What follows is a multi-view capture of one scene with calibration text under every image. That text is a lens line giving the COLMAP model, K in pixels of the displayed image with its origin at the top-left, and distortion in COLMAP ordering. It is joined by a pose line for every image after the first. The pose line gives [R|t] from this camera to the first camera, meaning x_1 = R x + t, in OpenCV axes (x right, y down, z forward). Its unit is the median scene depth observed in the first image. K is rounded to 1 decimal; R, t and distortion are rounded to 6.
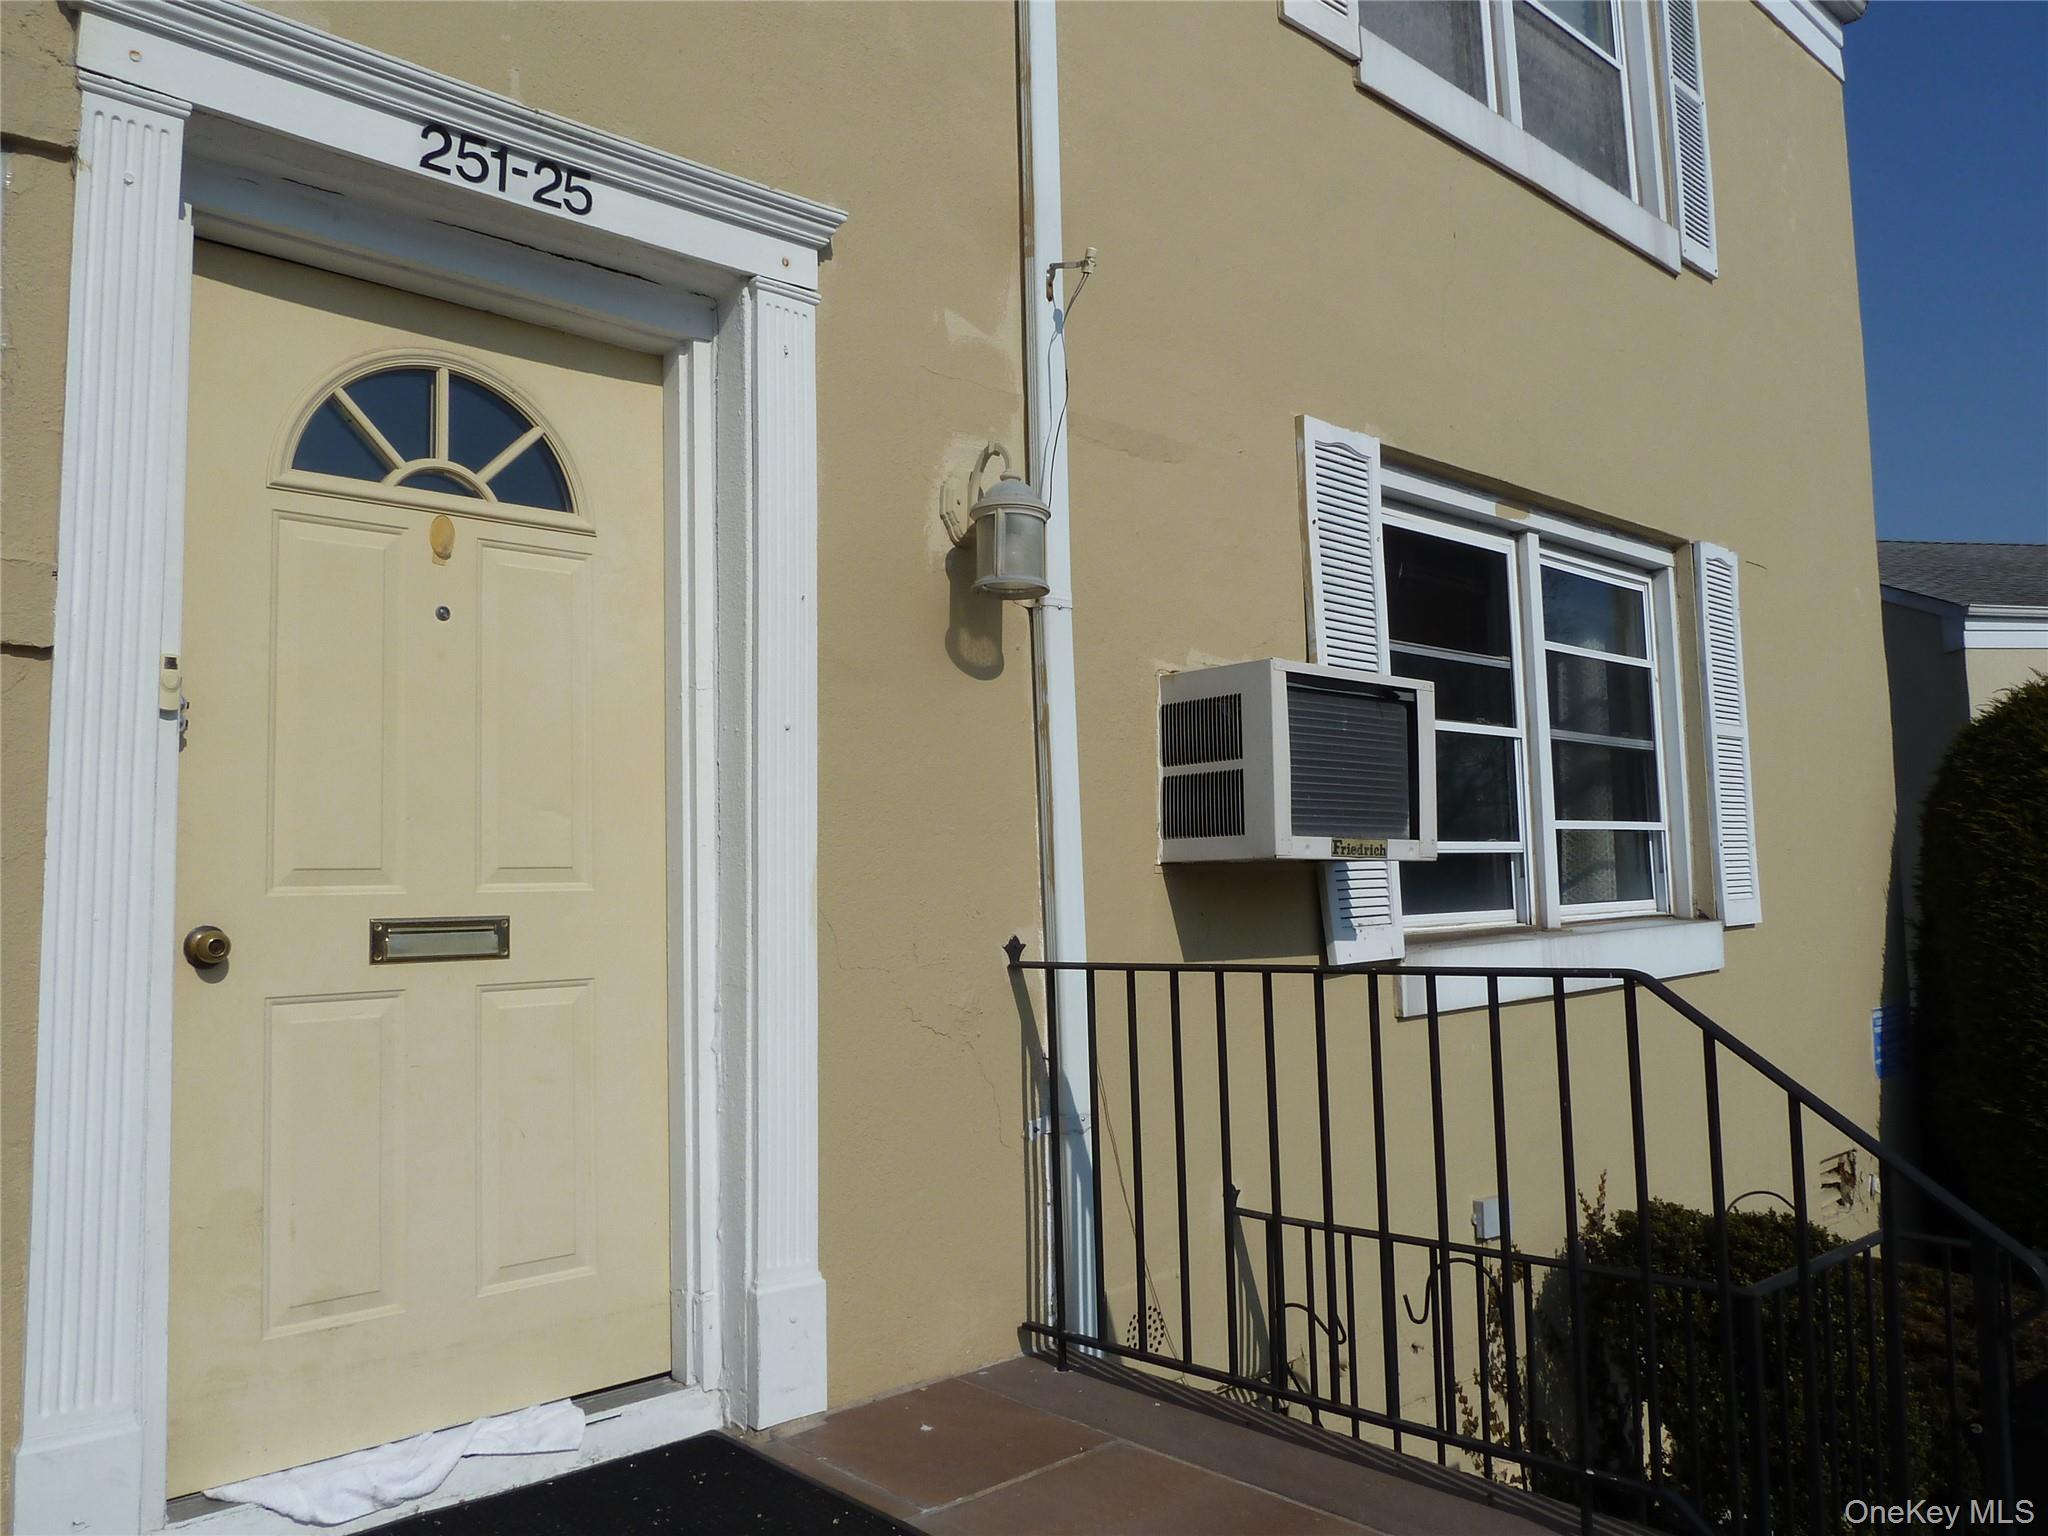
lens RADIAL K [[1528.0, 0, 1022.1], [0, 1528.0, 758.3], [0, 0, 1]] dist [-0.014102, -0.009516]
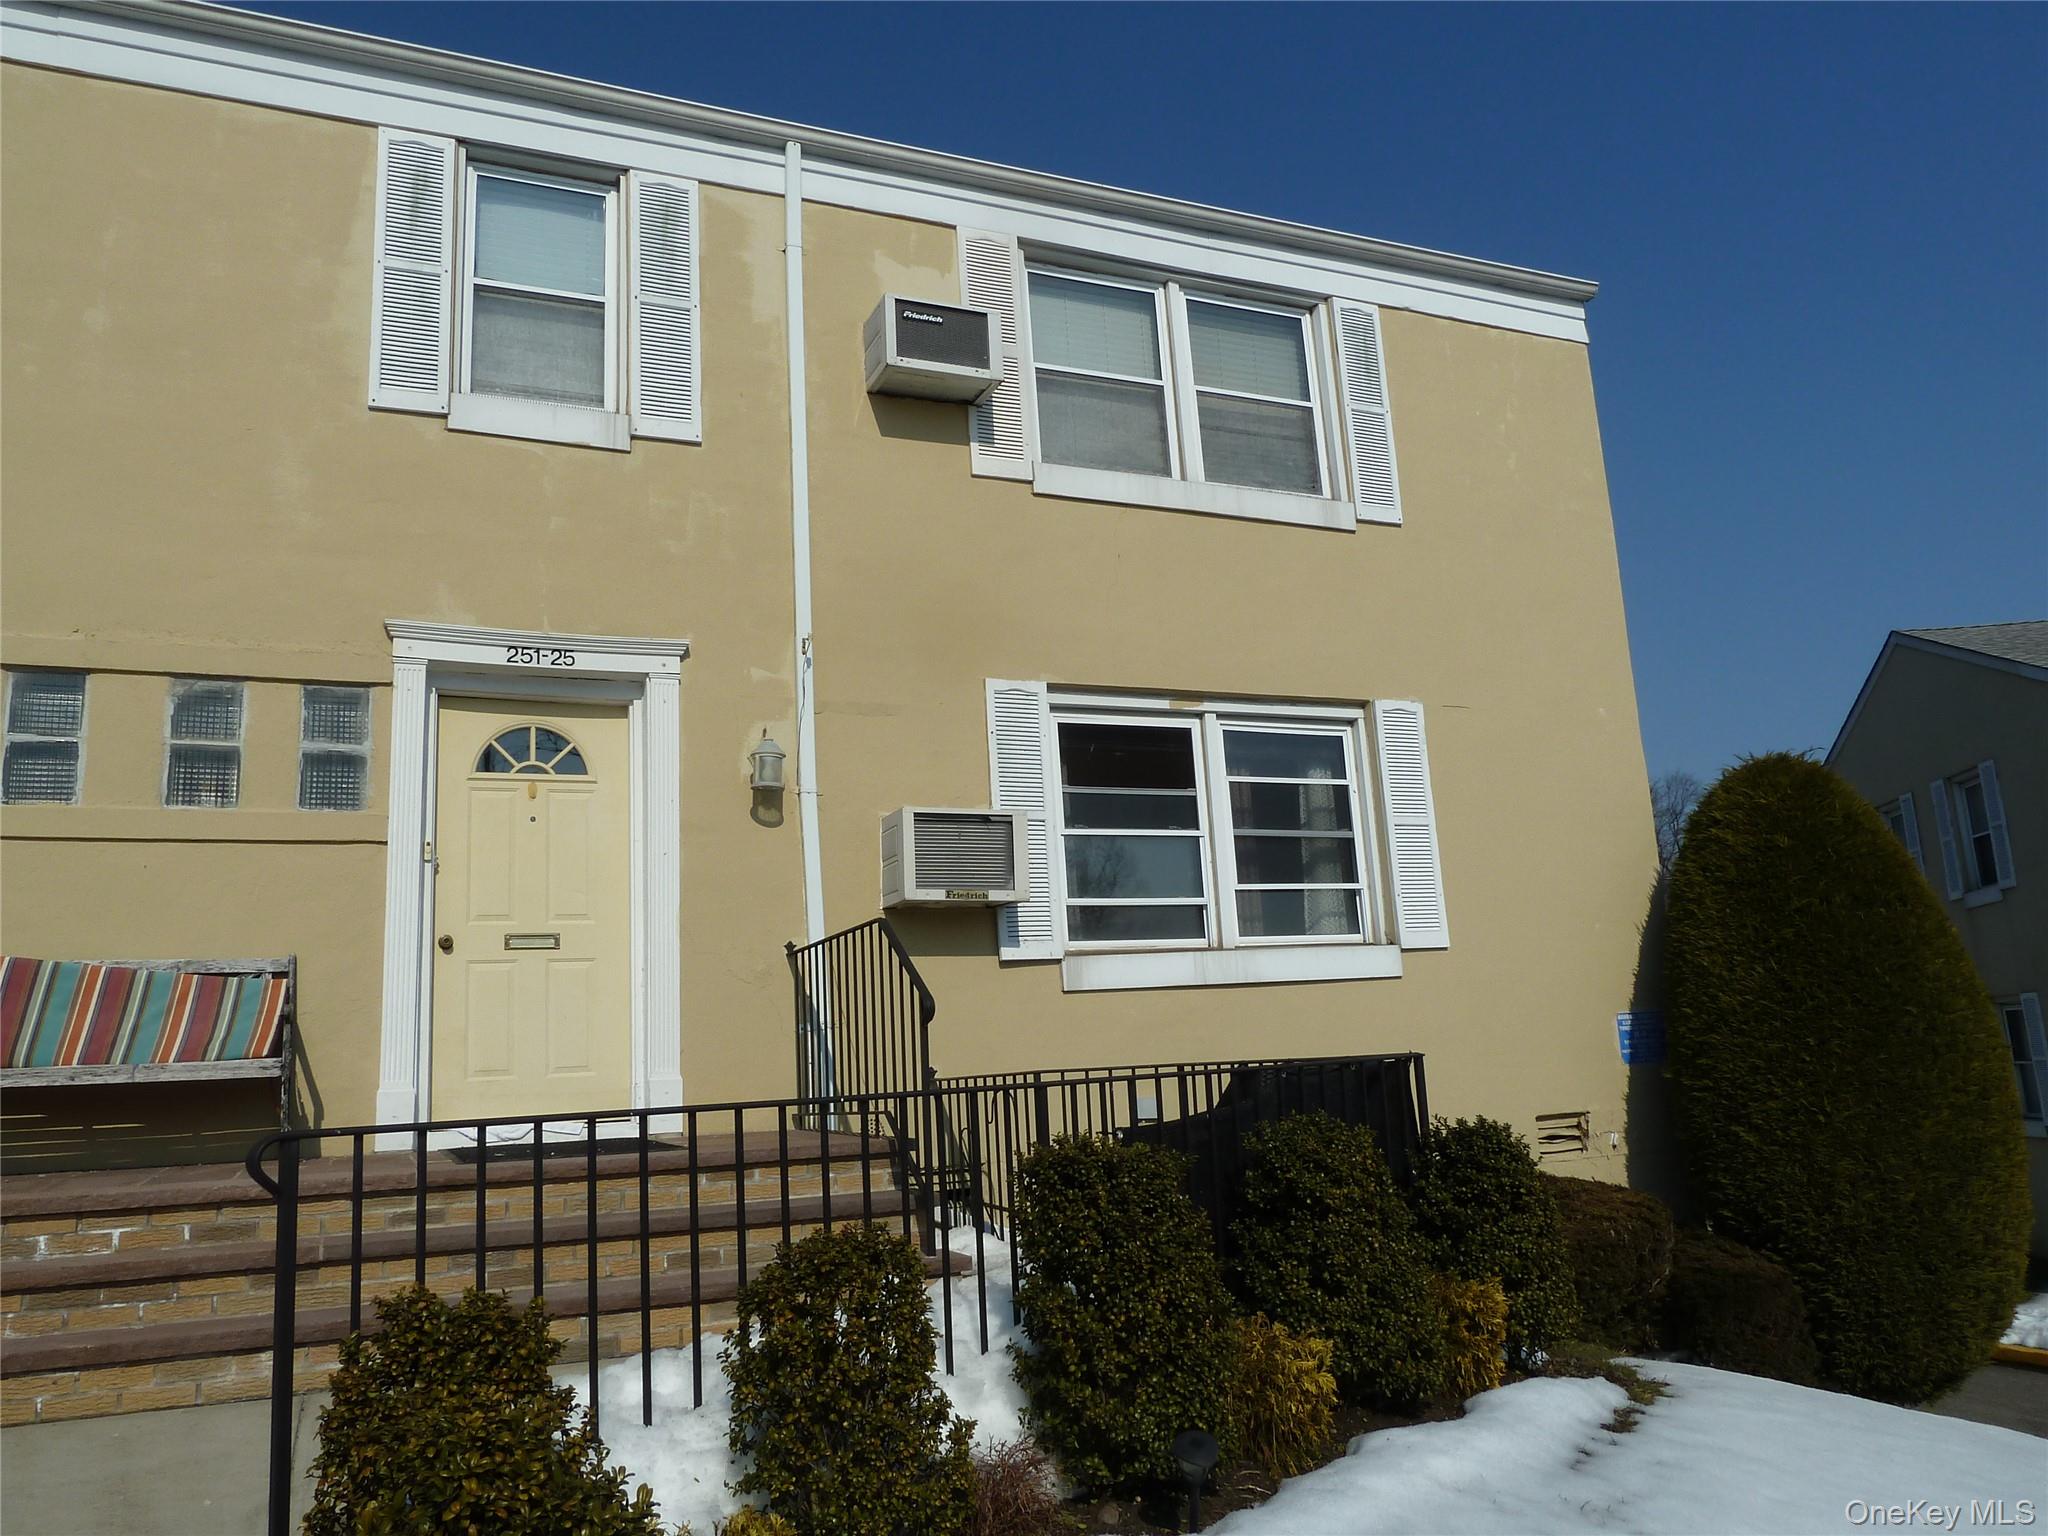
lens RADIAL K [[1528.0, 0, 1024.3], [0, 1528.0, 770.5], [0, 0, 1]] dist [-0.014102, -0.009516]
pose [[0.944017, -0.091482, -0.316958, 1.161078], [0.060428, 0.992477, -0.106477, 0.141111], [0.324315, 0.081362, 0.942444, -1.118698]]
